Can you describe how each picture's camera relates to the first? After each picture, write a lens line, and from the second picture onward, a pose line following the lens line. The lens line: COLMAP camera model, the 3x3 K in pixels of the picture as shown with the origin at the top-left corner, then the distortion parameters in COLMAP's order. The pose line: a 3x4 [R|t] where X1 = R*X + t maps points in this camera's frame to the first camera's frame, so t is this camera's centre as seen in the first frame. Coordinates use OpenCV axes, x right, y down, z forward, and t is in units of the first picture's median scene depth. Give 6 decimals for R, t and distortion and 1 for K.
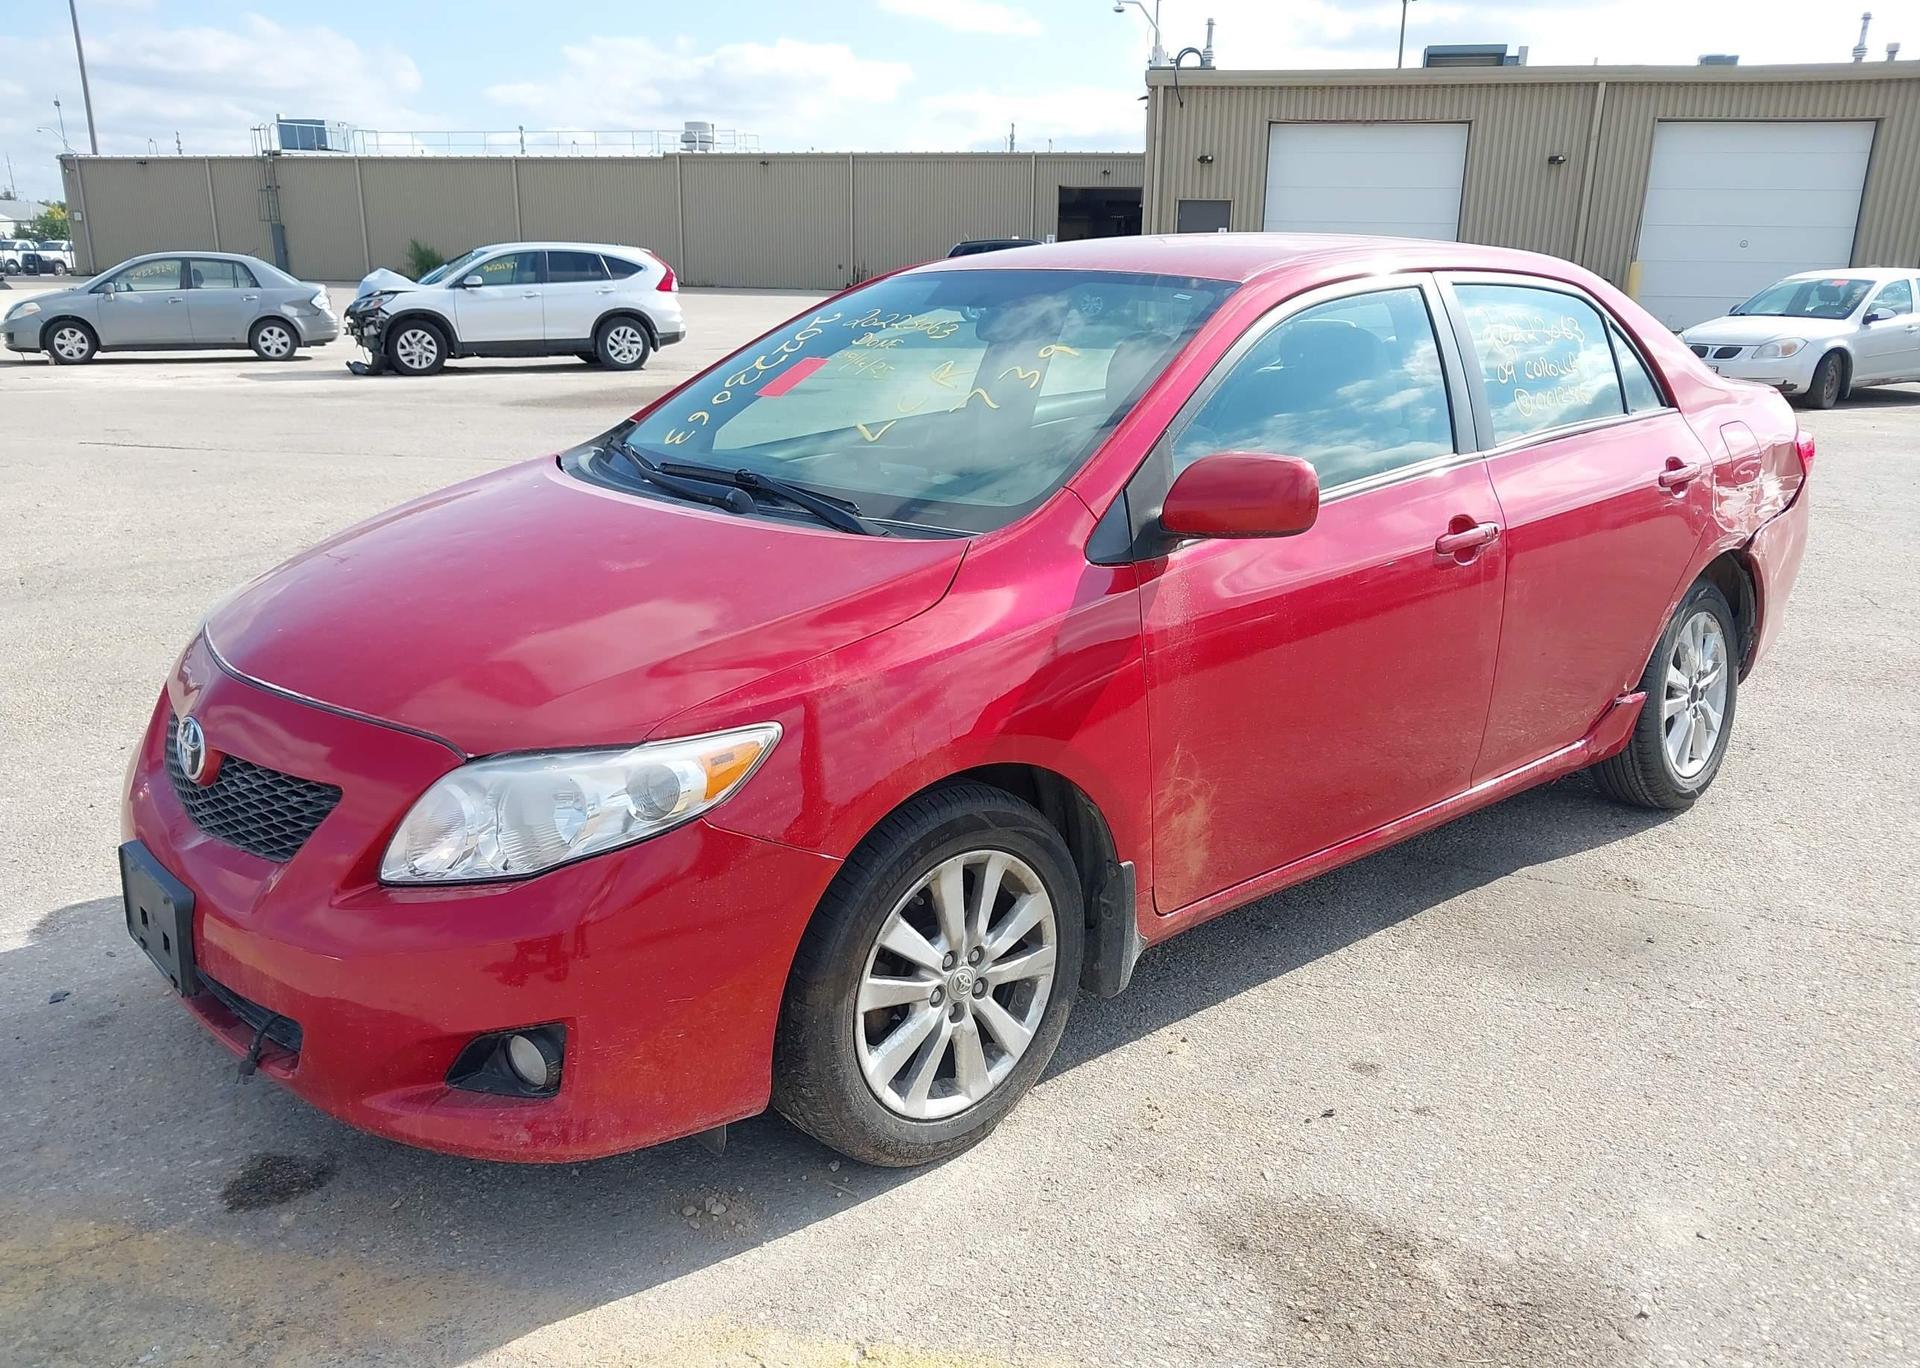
lens RADIAL K [[1516.1, 0, 957.5], [0, 1516.1, 744.2], [0, 0, 1]] dist [-0.004630, 0.006946]
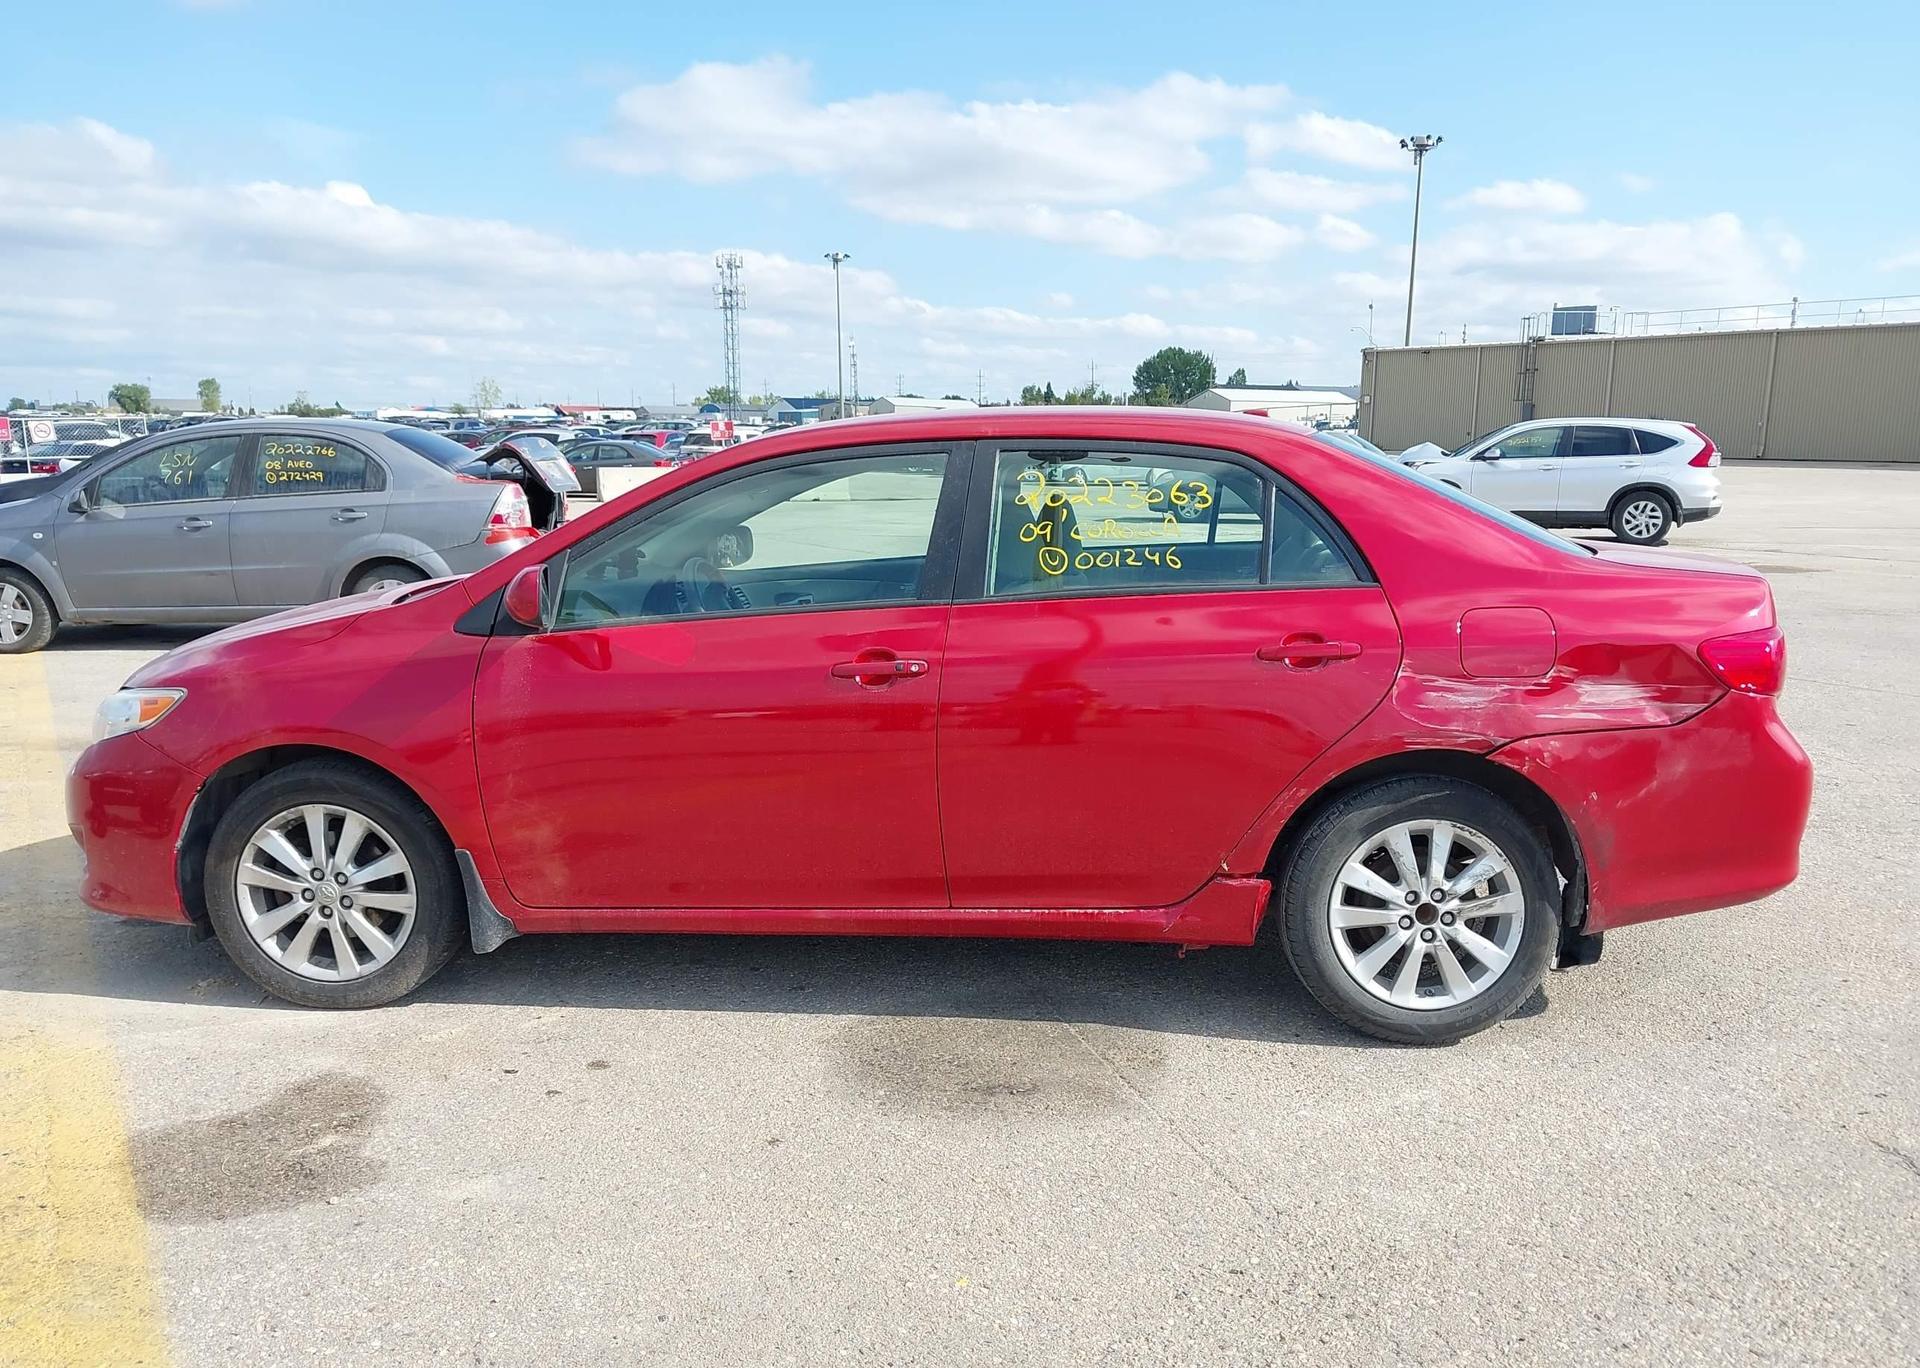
lens RADIAL K [[1516.1, 0, 957.5], [0, 1516.1, 744.2], [0, 0, 1]] dist [-0.004630, 0.006946]
pose [[0.707713, 0.134482, -0.693583, 1.275870], [-0.209268, 0.977564, -0.023987, -0.071837], [0.674796, 0.162120, 0.719977, 0.267023]]
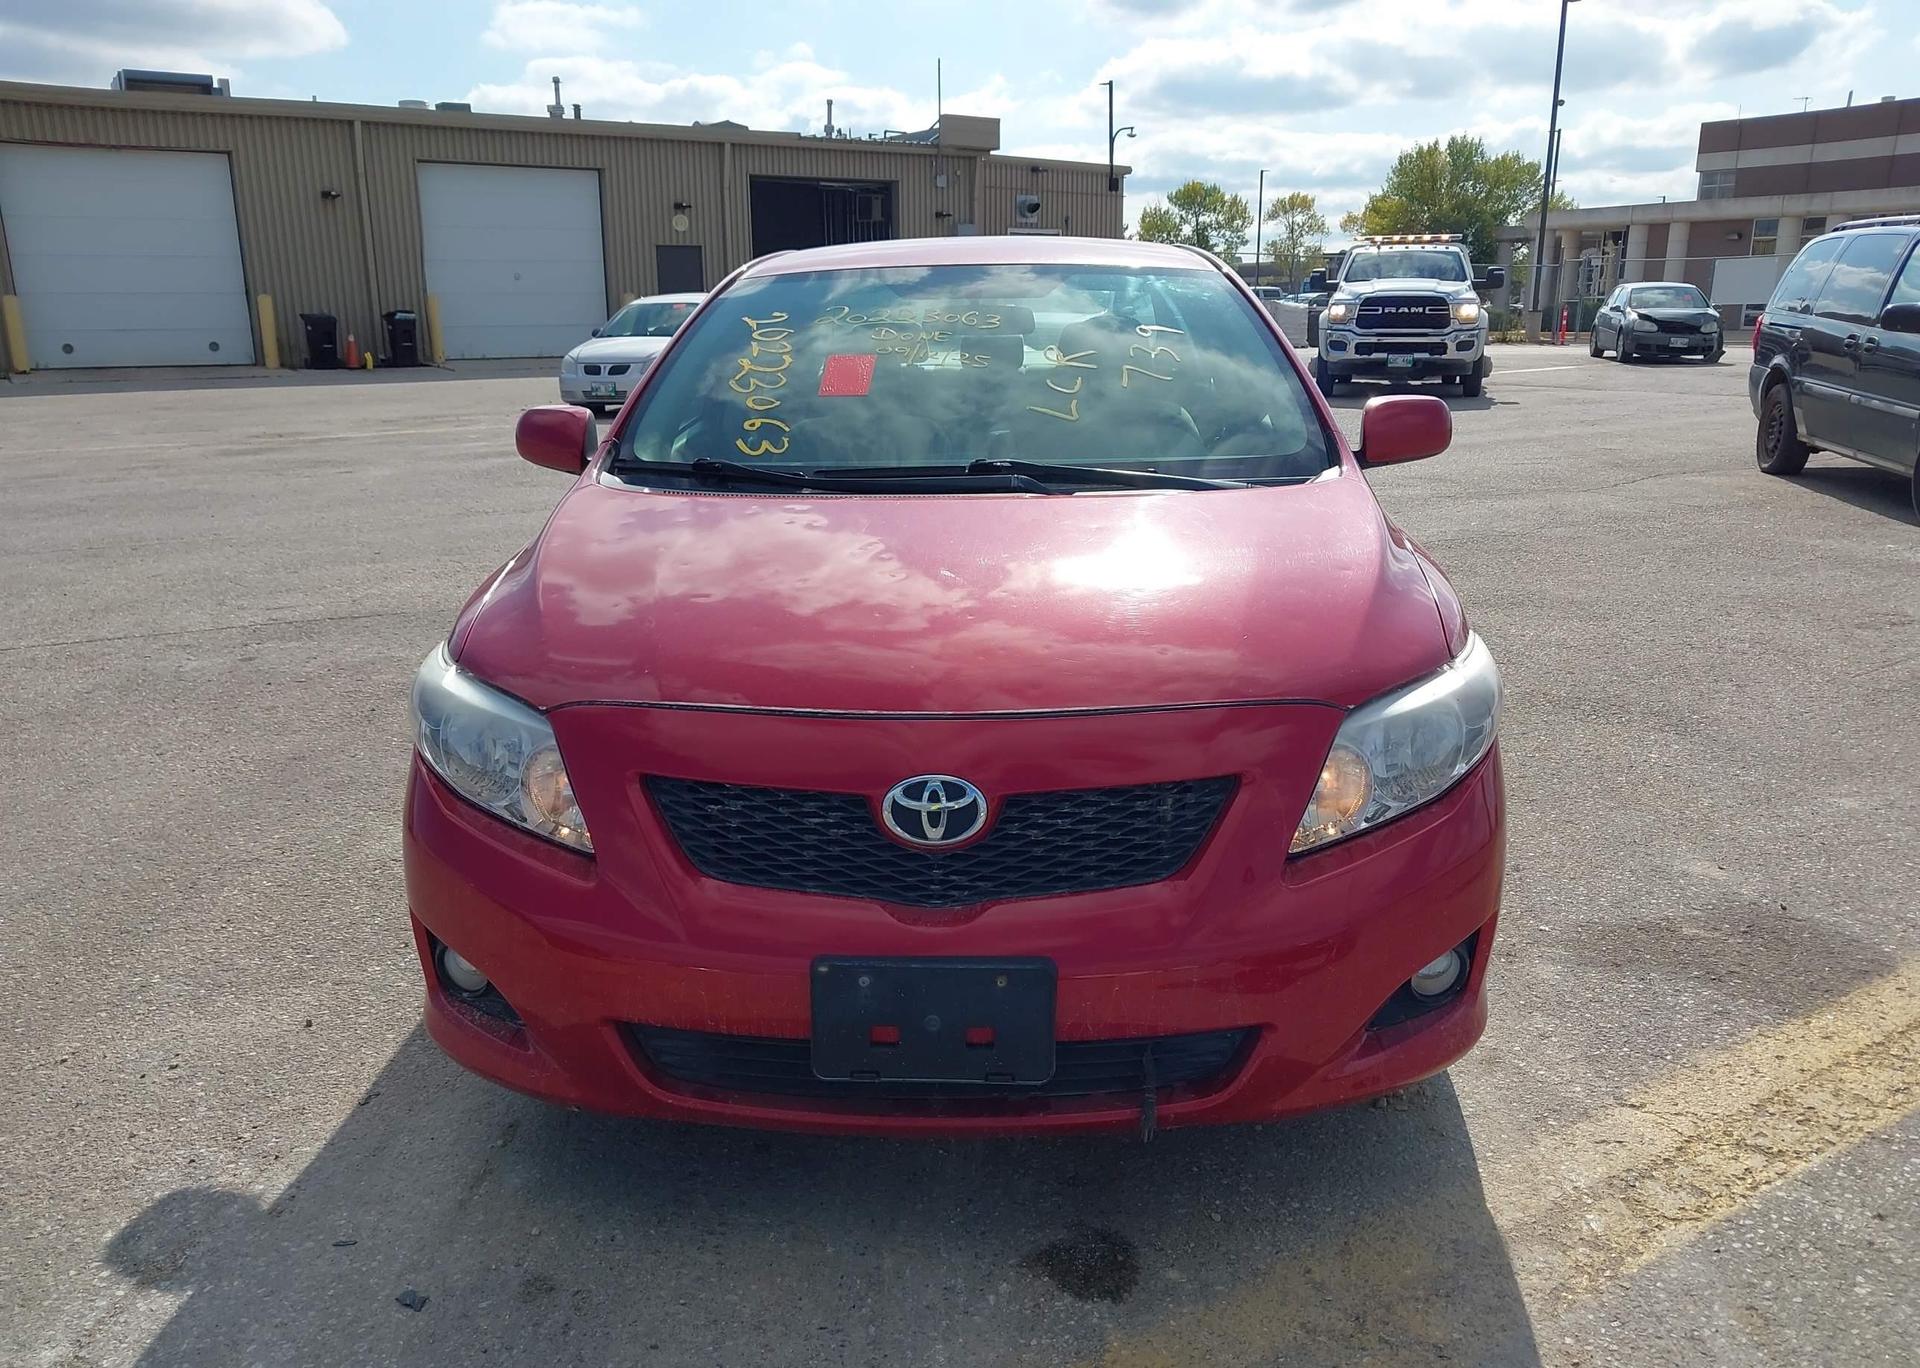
lens RADIAL K [[1511.9, 0, 958.8], [0, 1511.9, 747.6], [0, 0, 1]] dist [0.001461, -0.000252]
pose [[0.694533, -0.219011, 0.685317, -0.888877], [0.233232, 0.969639, 0.073505, -0.074502], [-0.680608, 0.108786, 0.724526, 0.322410]]
